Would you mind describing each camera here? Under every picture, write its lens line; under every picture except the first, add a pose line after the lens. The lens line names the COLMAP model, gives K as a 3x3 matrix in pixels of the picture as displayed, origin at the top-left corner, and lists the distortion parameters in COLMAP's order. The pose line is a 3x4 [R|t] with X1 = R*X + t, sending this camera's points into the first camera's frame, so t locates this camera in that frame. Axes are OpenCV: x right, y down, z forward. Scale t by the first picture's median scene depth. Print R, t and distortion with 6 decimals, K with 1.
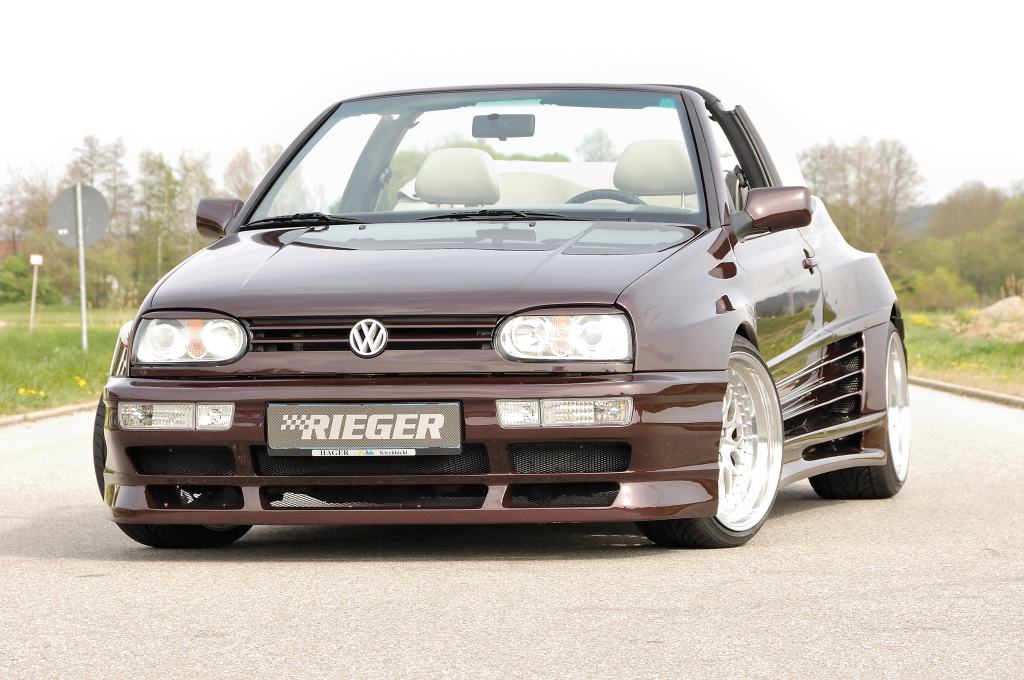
lens RADIAL K [[3970.5, 0, 398.1], [0, 3970.5, 430.2], [0, 0, 1]] dist [0.969009, 0.000000]
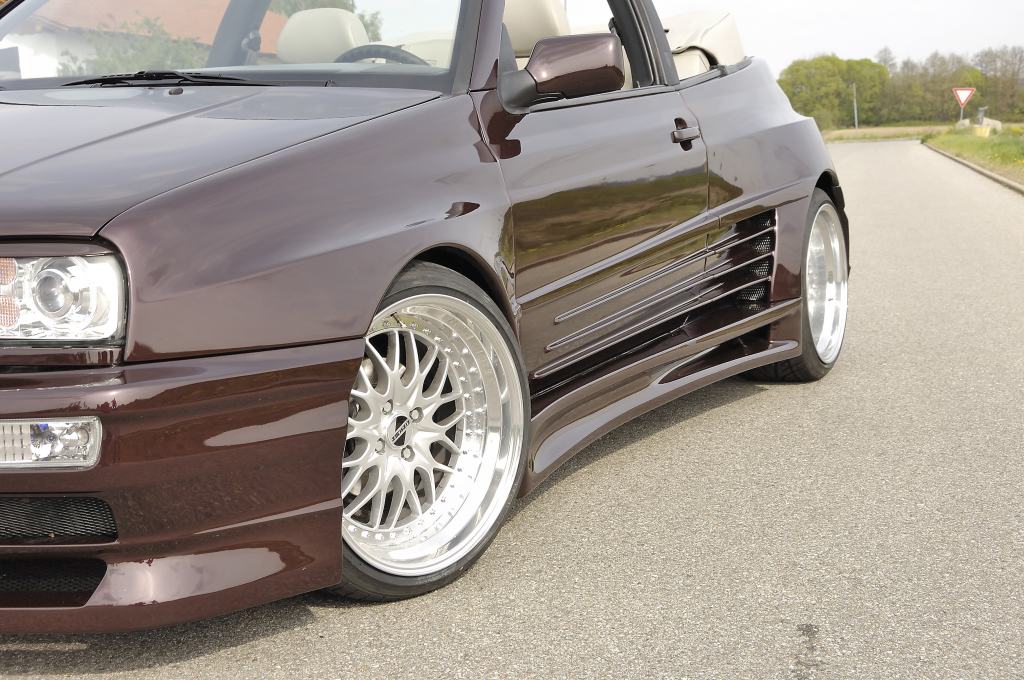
lens RADIAL K [[1514.5, 0, 490.5], [0, 1514.5, 367.9], [0, 0, 1]] dist [0.227963, 0.000000]
pose [[0.979579, 0.011300, -0.200741, 0.122112], [0.013387, 0.992539, 0.121194, -0.031395], [0.200612, -0.121406, 0.972119, 0.654355]]
